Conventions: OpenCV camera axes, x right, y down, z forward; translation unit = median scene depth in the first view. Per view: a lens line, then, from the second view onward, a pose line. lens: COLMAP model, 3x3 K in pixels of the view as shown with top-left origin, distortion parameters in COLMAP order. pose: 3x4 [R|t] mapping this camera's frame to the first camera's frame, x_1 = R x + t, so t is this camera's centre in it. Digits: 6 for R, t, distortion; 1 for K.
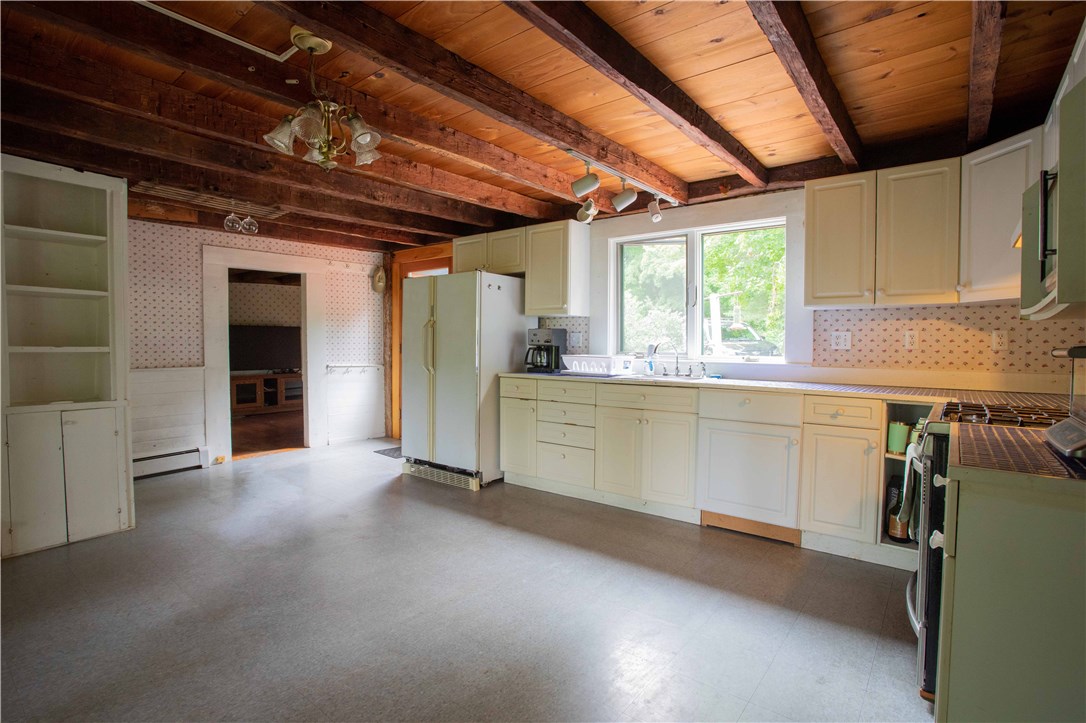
lens RADIAL K [[525.1, 0, 562.9], [0, 525.1, 361.6], [0, 0, 1]] dist [-0.069637, 0.000049]
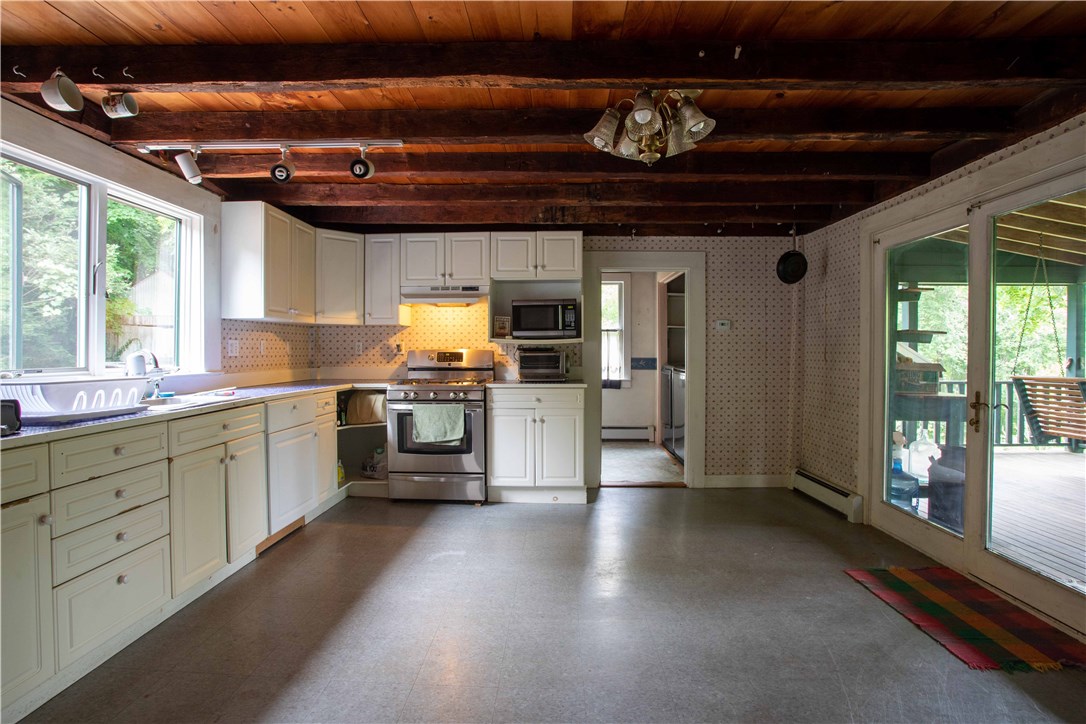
lens RADIAL K [[536.4, 0, 540.4], [0, 536.4, 362.3], [0, 0, 1]] dist [-0.073256, 0.033178]
pose [[-0.580961, -0.024378, 0.813566, -0.775436], [0.021973, 0.998717, 0.045617, -0.050353], [-0.813635, 0.044378, -0.579680, 1.184643]]
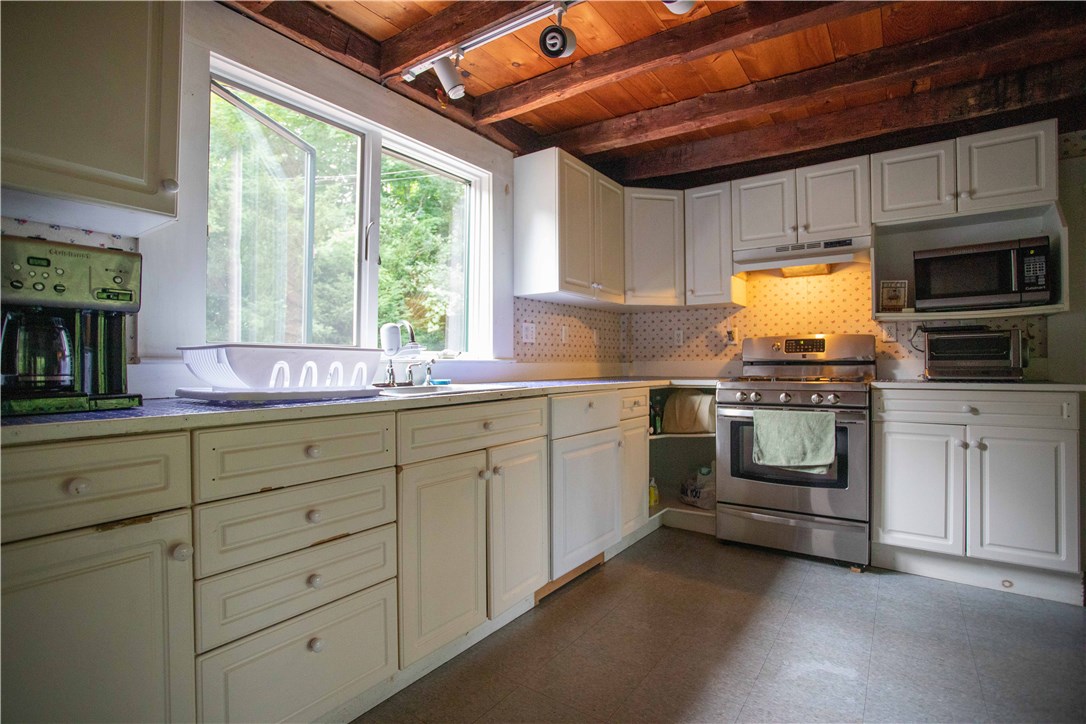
lens RADIAL K [[536.4, 0, 540.4], [0, 536.4, 362.3], [0, 0, 1]] dist [-0.073256, 0.033178]
pose [[-0.034245, -0.007167, 0.999388, -0.422548], [0.037992, 0.999242, 0.008468, 0.003401], [-0.998691, 0.038259, -0.033947, 1.076216]]
